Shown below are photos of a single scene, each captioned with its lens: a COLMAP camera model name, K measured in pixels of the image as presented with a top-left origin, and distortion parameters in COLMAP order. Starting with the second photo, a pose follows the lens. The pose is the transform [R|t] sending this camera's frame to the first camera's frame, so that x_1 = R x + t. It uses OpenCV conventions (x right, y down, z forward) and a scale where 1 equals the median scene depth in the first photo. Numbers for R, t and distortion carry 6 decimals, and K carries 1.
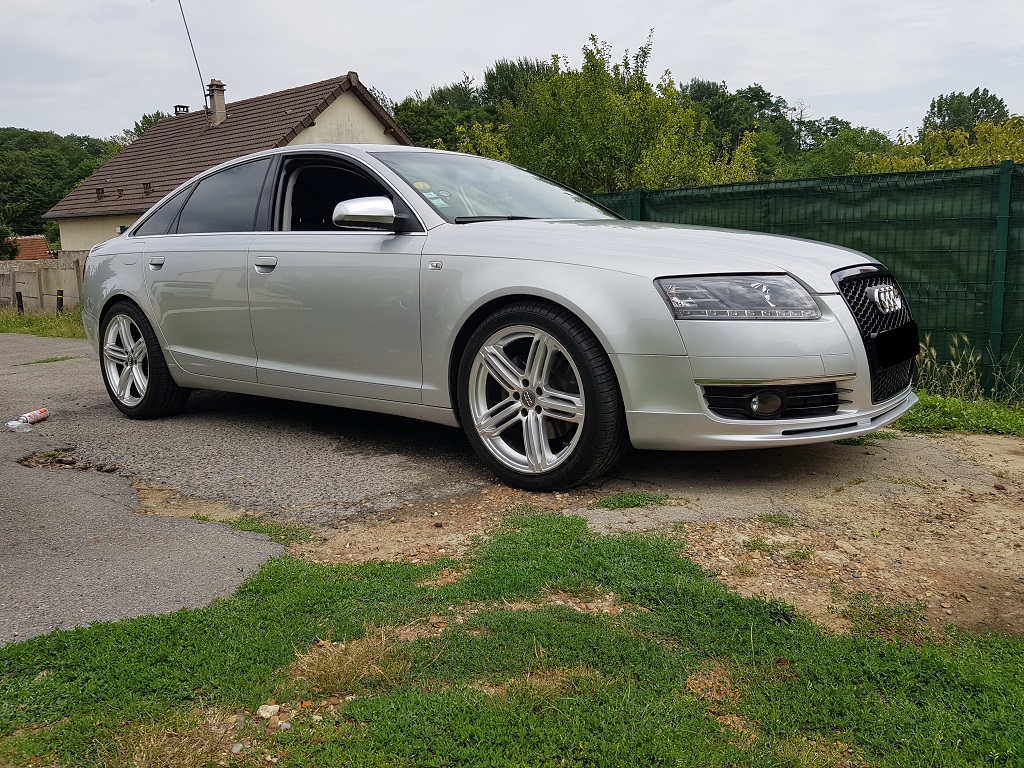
lens RADIAL K [[853.8, 0, 510.4], [0, 853.8, 382.1], [0, 0, 1]] dist [-0.006165, -0.004640]
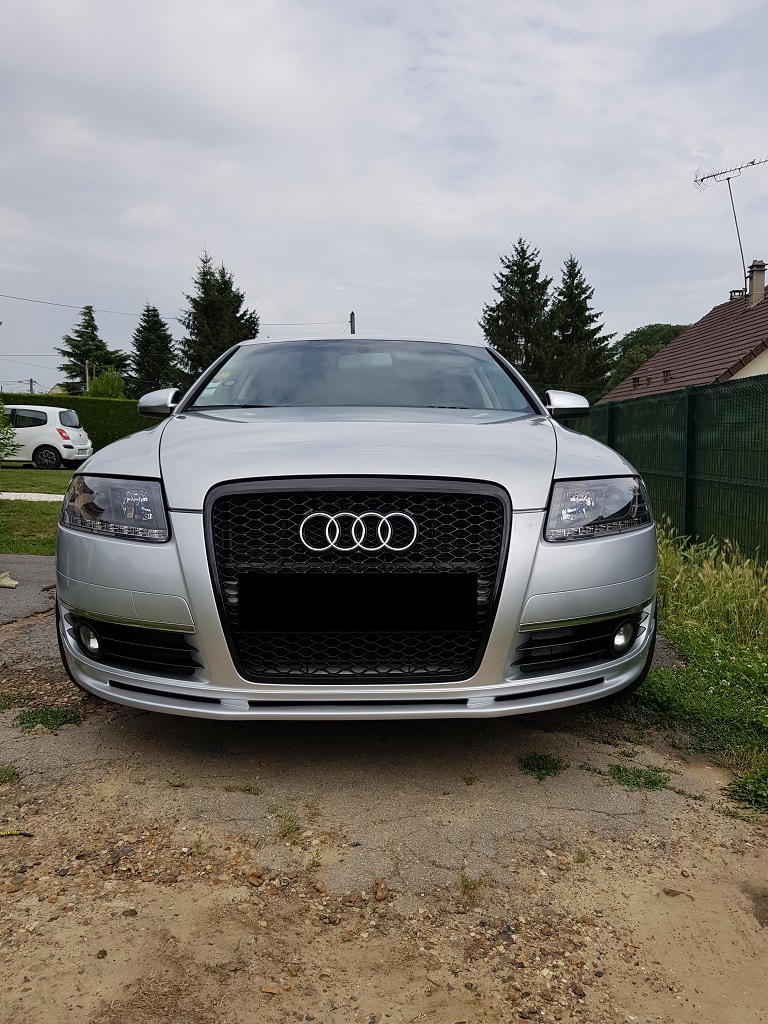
lens RADIAL K [[853.8, 0, 384.1], [0, 853.8, 513.1], [0, 0, 1]] dist [-0.006165, -0.004640]
pose [[0.617004, 0.081886, -0.782689, 0.167237], [-0.130263, 0.991479, 0.001041, -0.019827], [0.776104, 0.101313, 0.622413, 0.108726]]
